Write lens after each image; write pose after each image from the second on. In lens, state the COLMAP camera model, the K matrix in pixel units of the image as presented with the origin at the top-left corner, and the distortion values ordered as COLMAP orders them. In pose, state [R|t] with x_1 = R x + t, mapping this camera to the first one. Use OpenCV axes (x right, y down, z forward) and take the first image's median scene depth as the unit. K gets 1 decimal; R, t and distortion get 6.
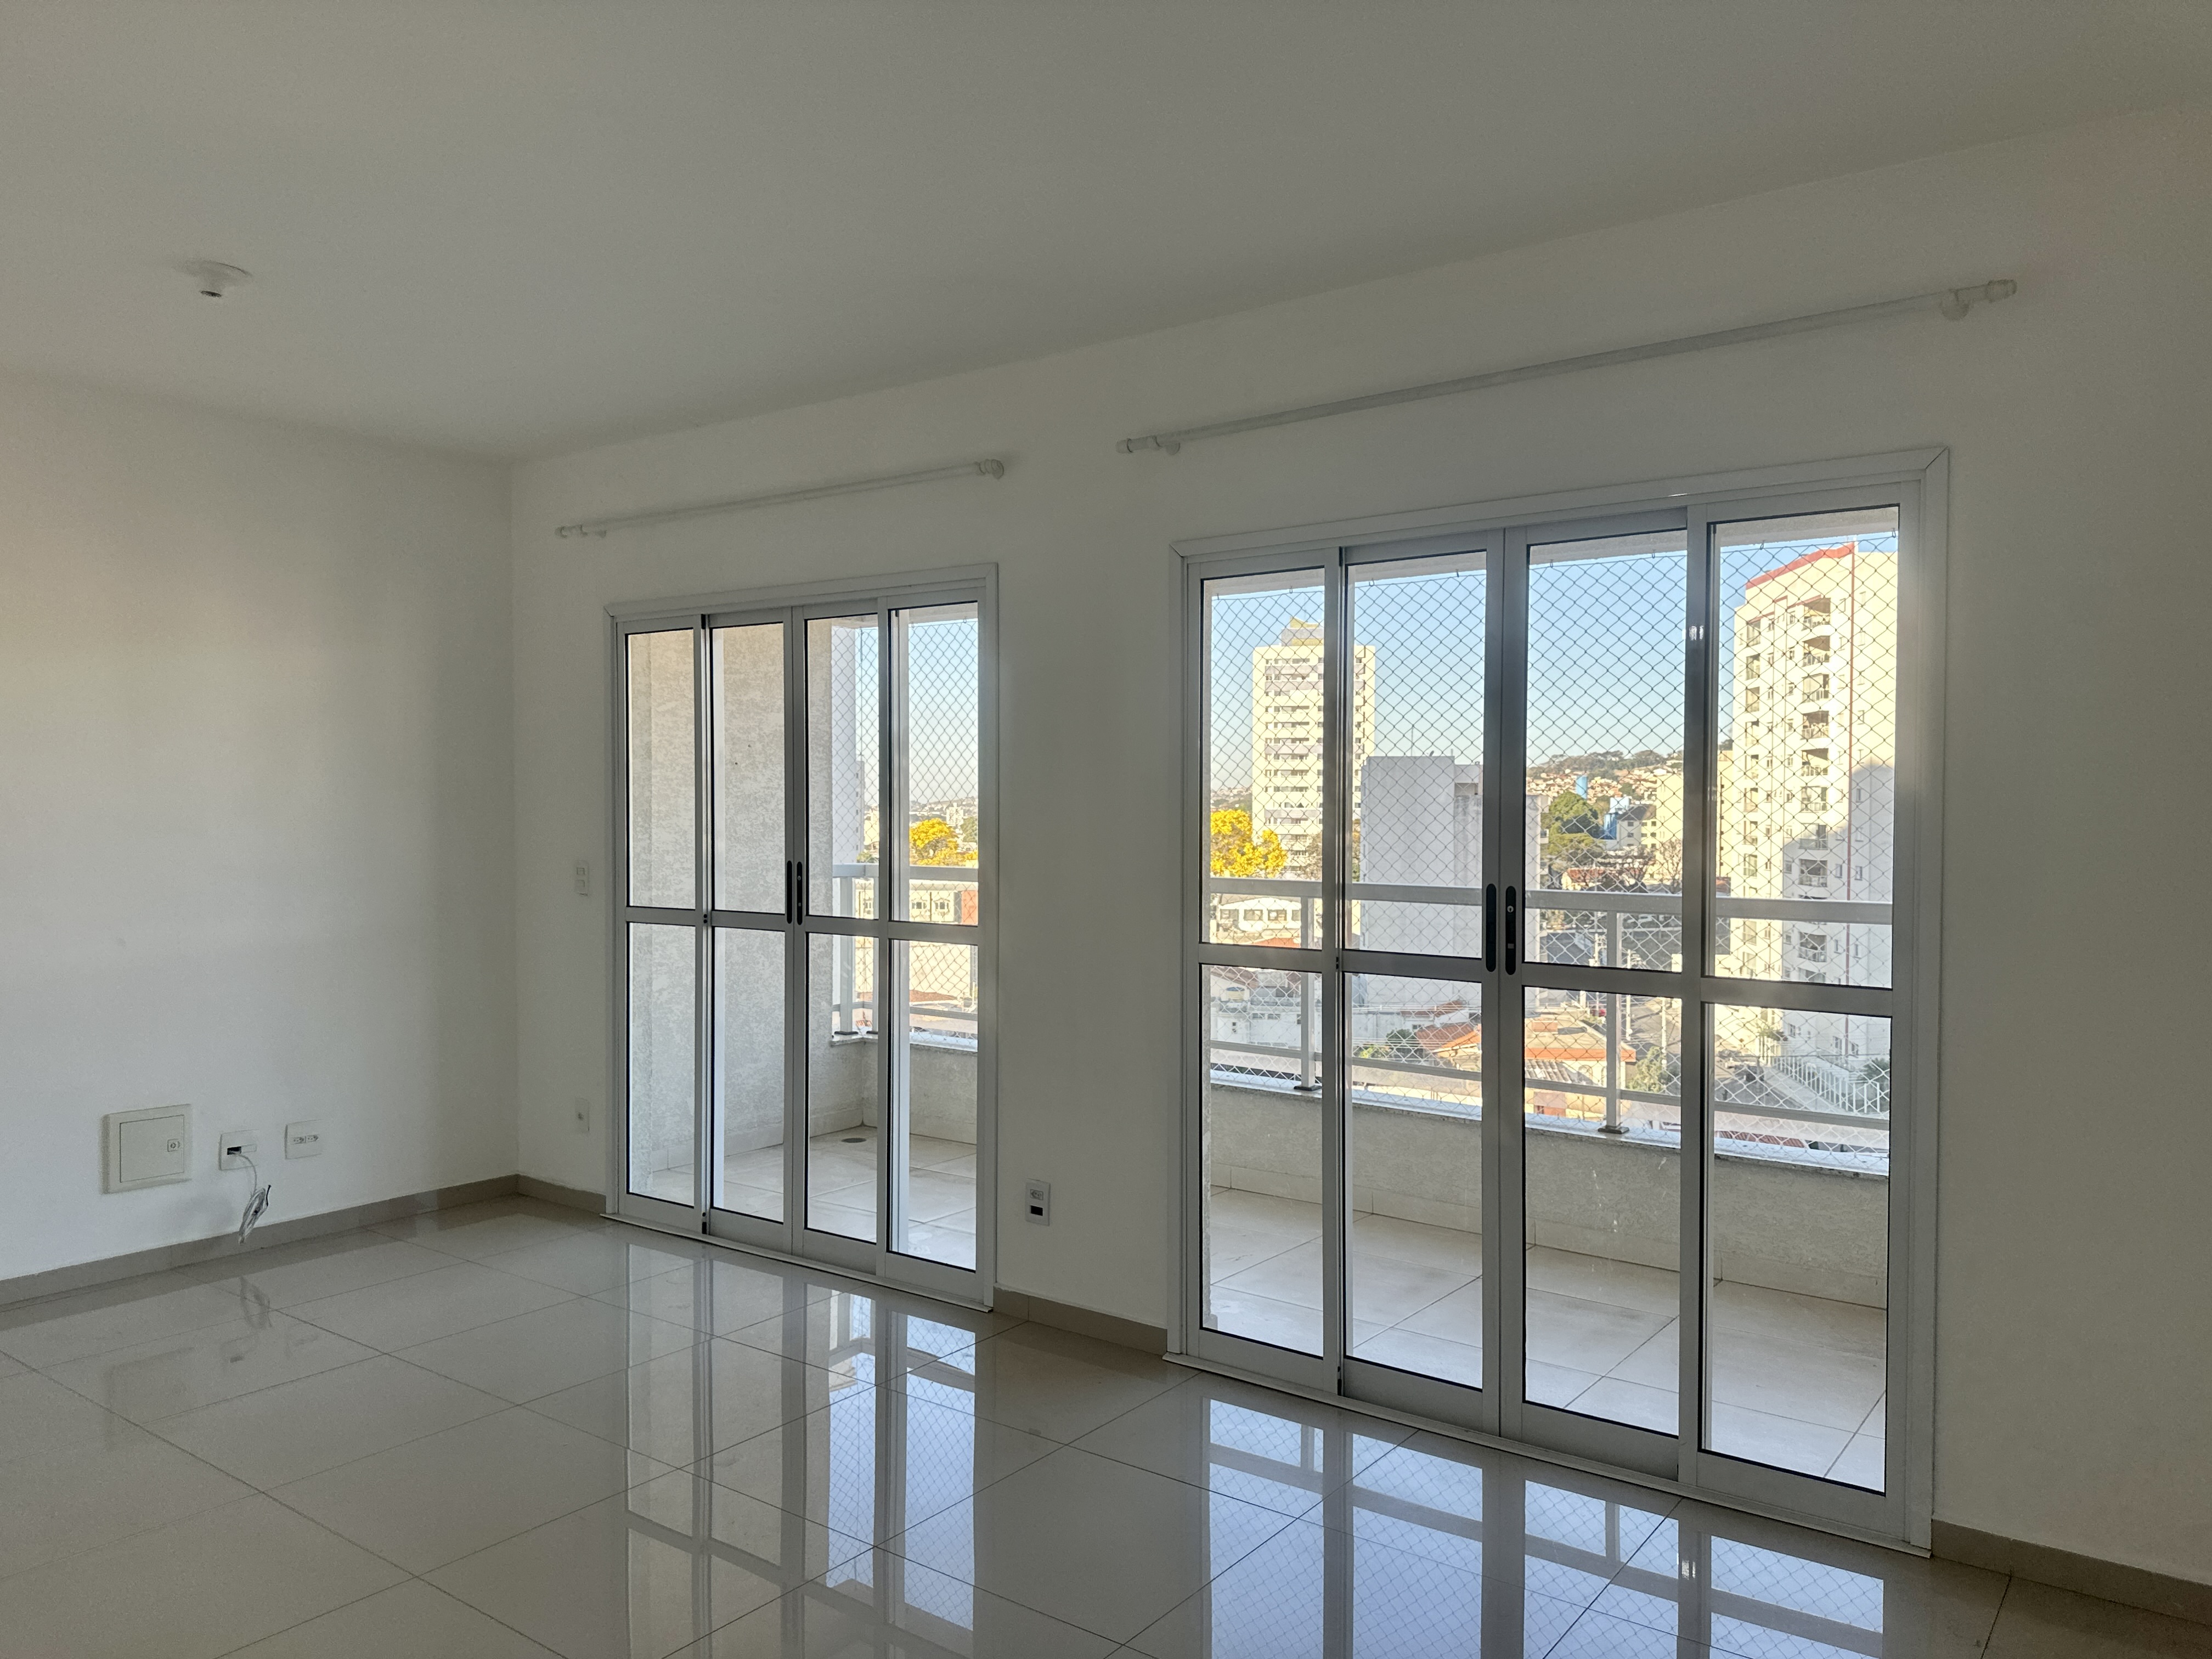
lens RADIAL K [[1556.8, 0, 1118.5], [0, 1556.8, 833.8], [0, 0, 1]] dist [0.118973, -0.172422]
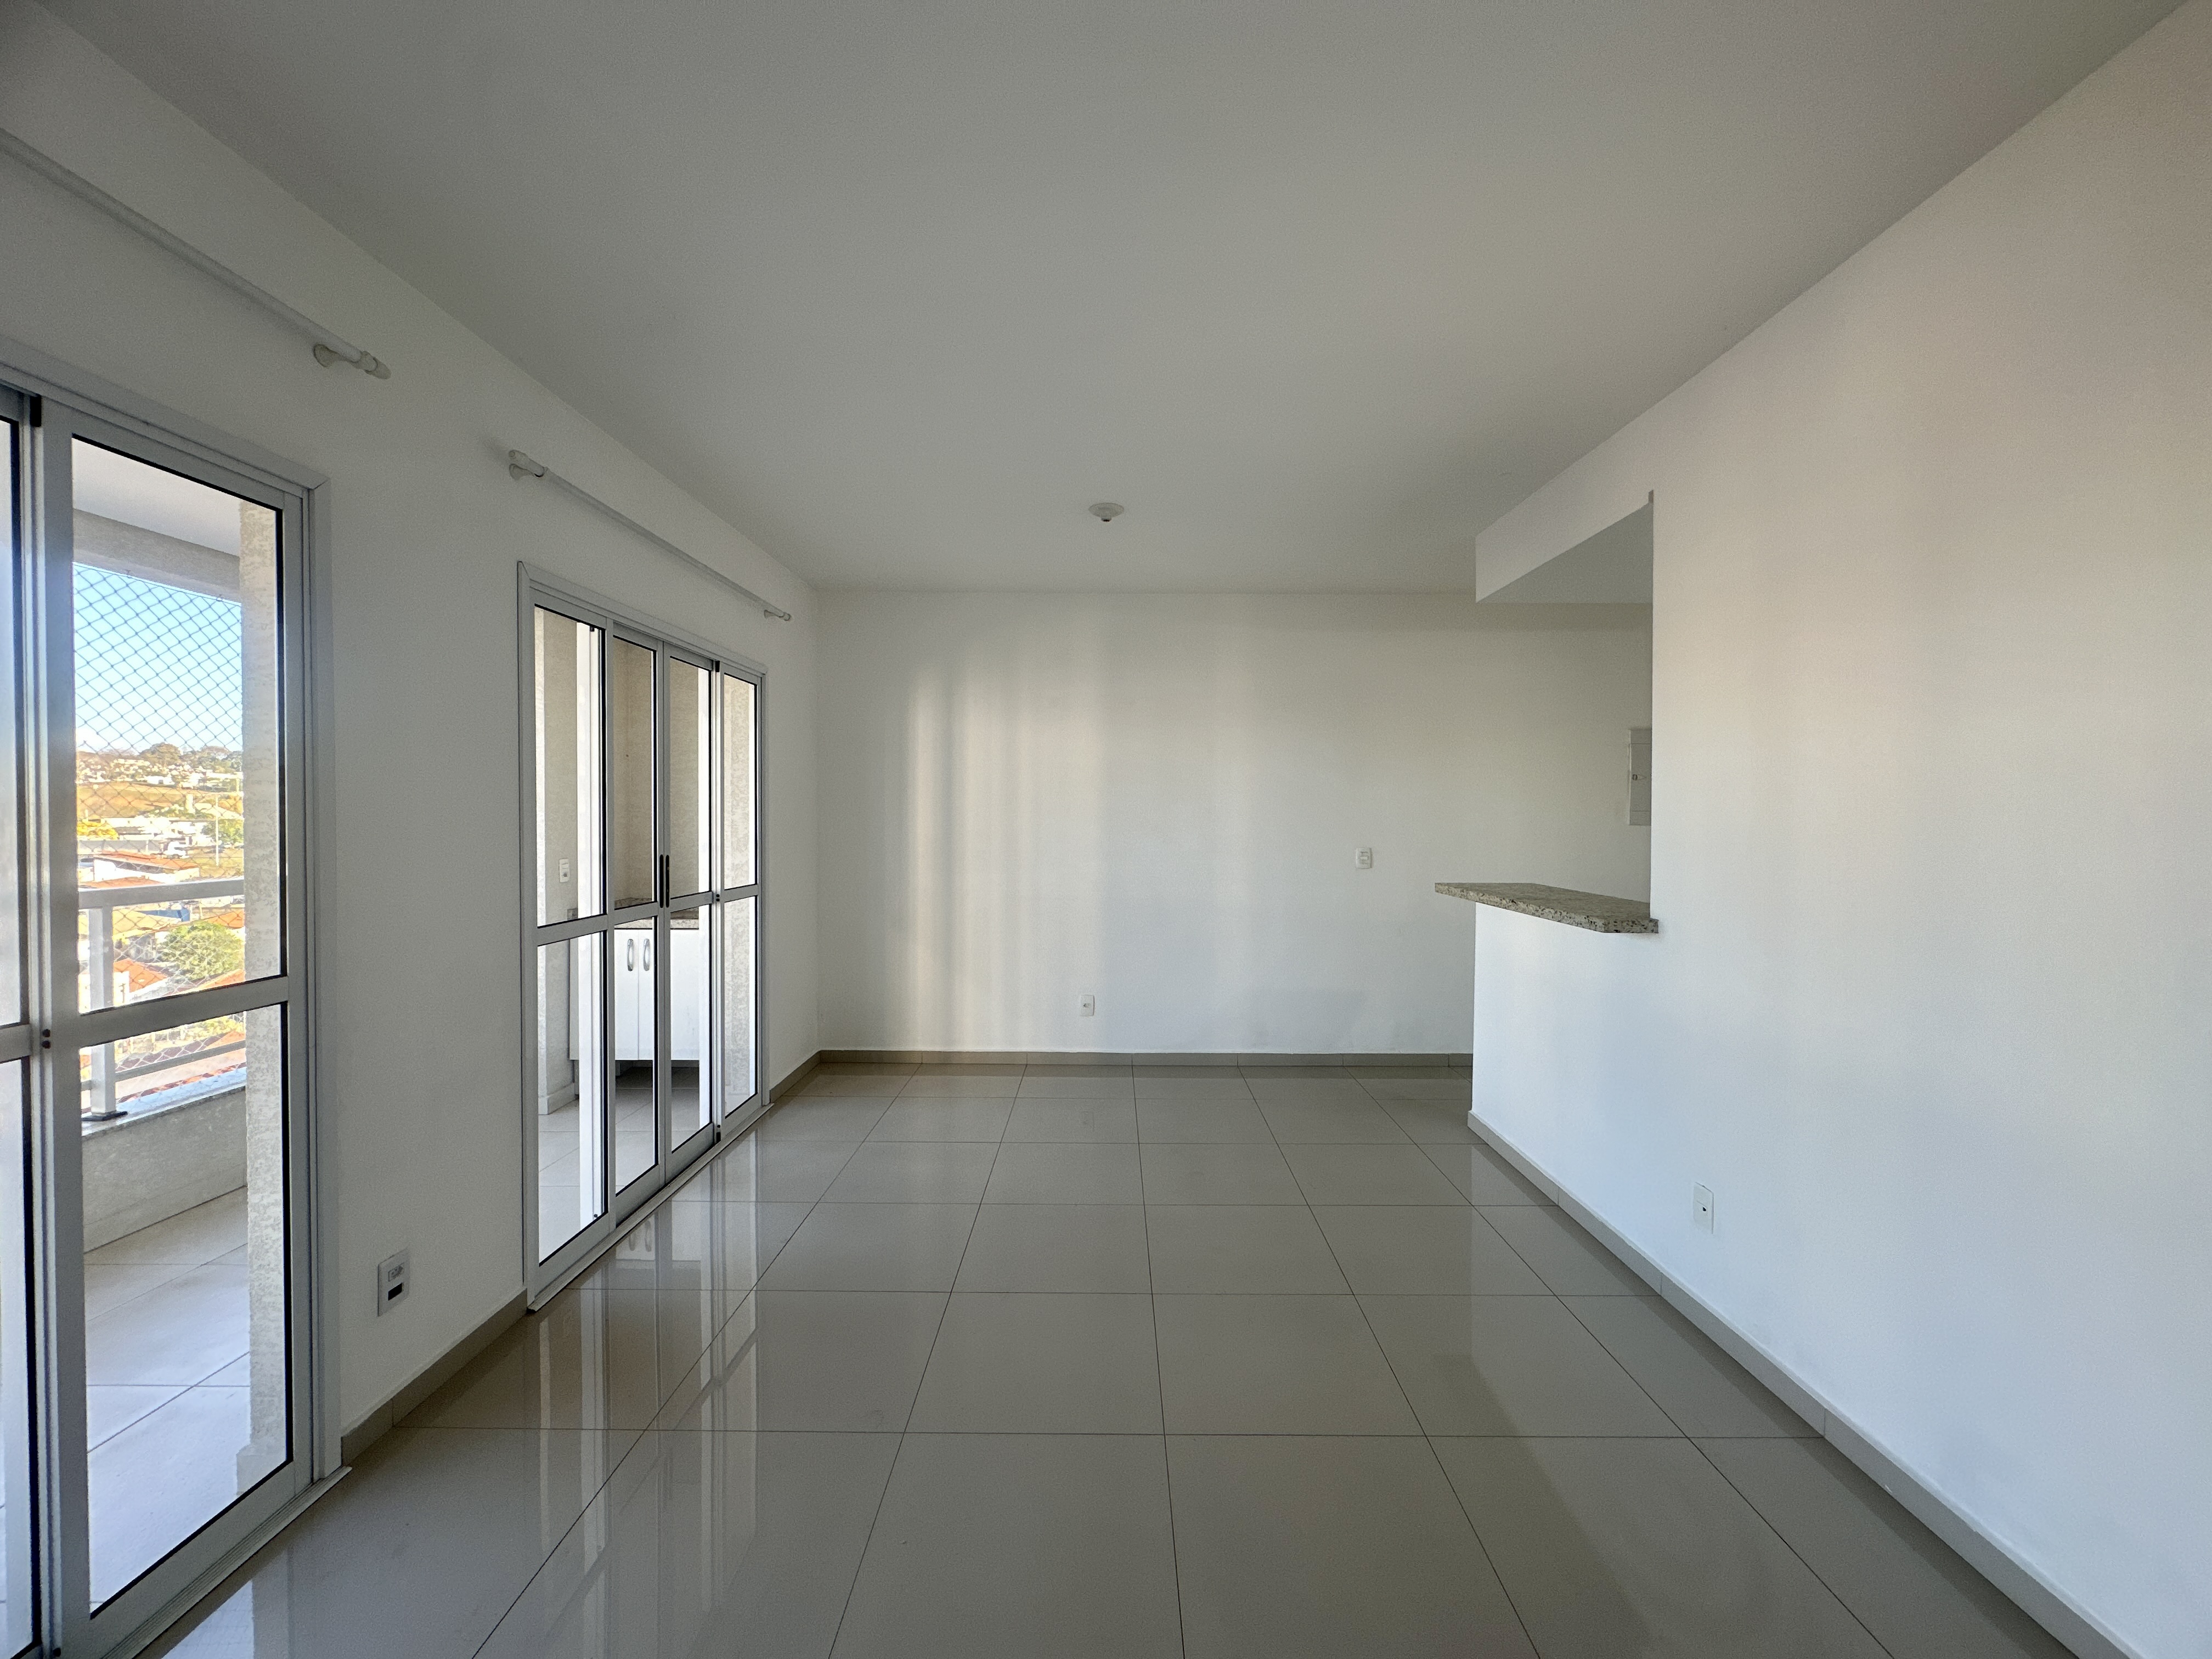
lens RADIAL K [[883.2, 0, 1102.8], [0, 883.2, 829.0], [0, 0, 1]] dist [-0.004455, 0.000762]
pose [[-0.591797, -0.016125, 0.805926, -0.562204], [0.012340, 0.999501, 0.029060, -0.011919], [-0.805993, 0.027143, -0.591303, 0.840889]]
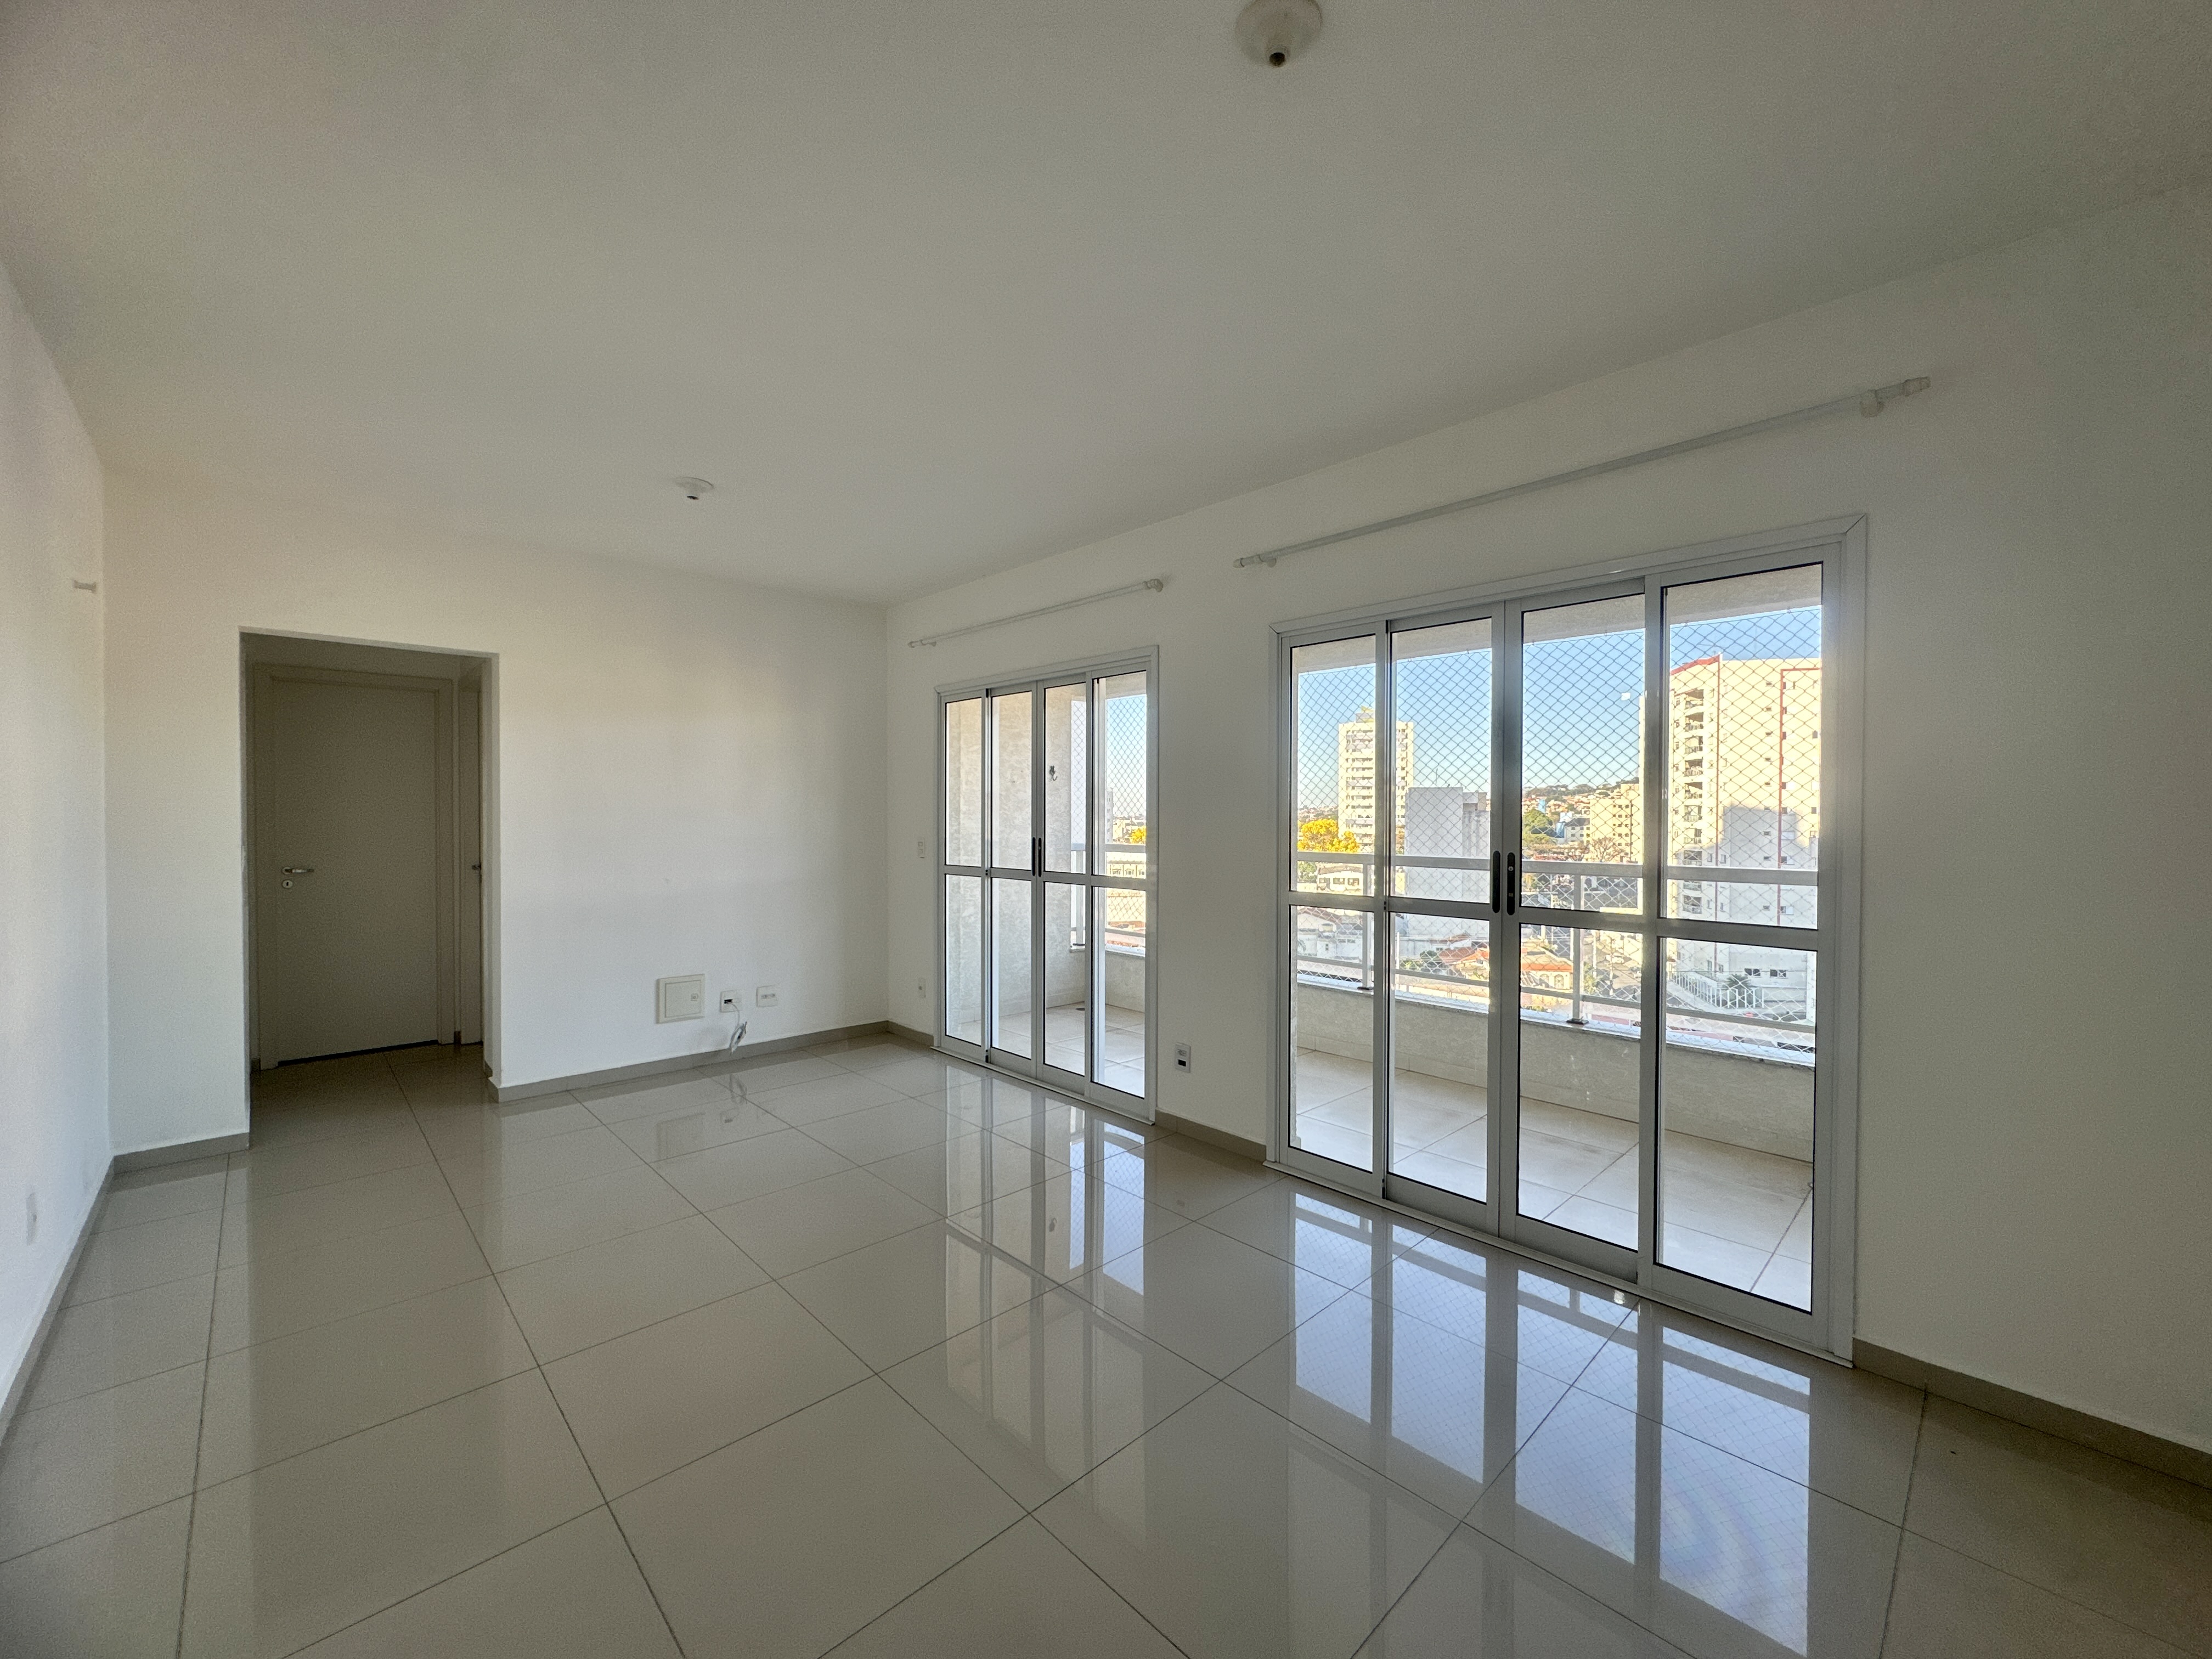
lens RADIAL K [[883.0, 0, 1106.0], [0, 883.0, 829.5], [0, 0, 1]] dist [-0.002347, 0.000095]
pose [[0.985210, 0.002731, -0.171327, 0.019430], [-0.003498, 0.999985, -0.004174, 0.012409], [0.171313, 0.004712, 0.985205, 0.111005]]
